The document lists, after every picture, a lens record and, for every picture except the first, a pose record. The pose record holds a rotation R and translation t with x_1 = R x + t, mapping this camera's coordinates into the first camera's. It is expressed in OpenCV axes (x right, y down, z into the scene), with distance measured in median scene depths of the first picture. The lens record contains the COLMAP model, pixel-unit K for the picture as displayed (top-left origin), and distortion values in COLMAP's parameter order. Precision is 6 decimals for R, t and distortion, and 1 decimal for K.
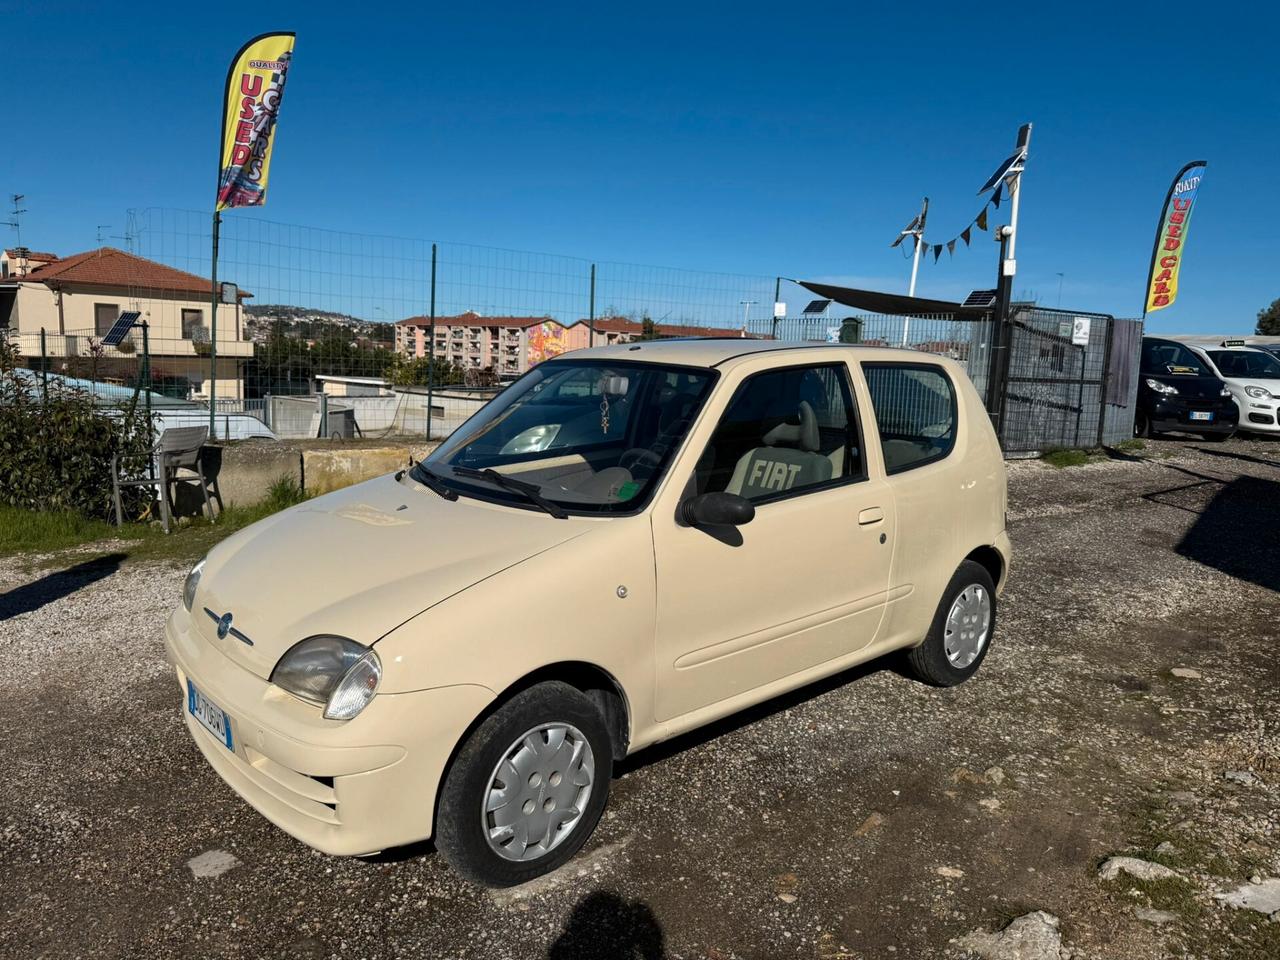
lens RADIAL K [[996.0, 0, 633.4], [0, 996.0, 473.7], [0, 0, 1]] dist [-0.000600, -0.014088]
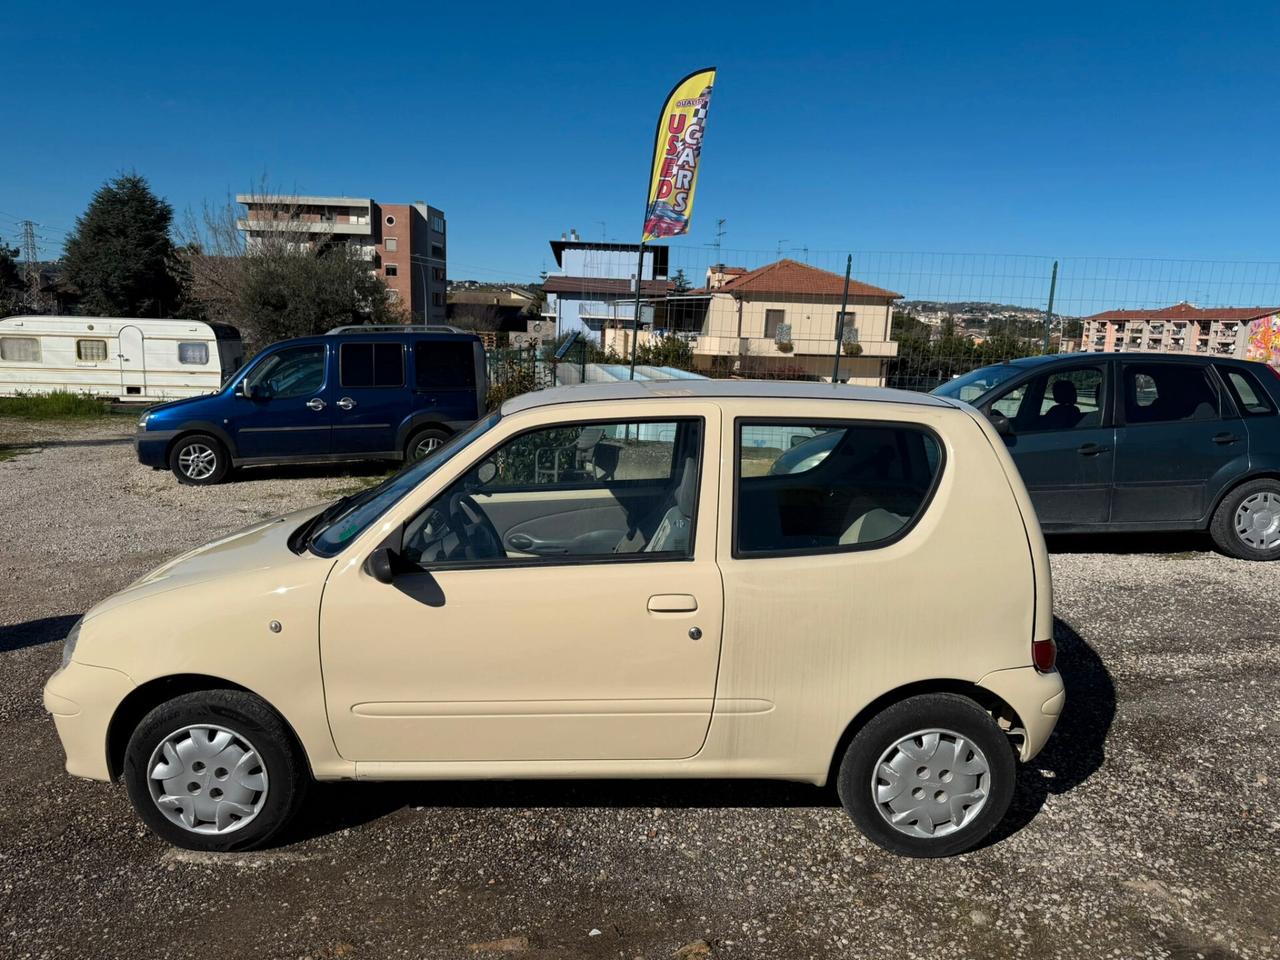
lens RADIAL K [[996.0, 0, 633.4], [0, 996.0, 473.7], [0, 0, 1]] dist [-0.000600, -0.014088]
pose [[0.702625, 0.089362, -0.705927, 0.174374], [-0.081378, 0.995665, 0.045043, -0.022044], [0.706892, 0.025799, 0.706851, 0.085969]]
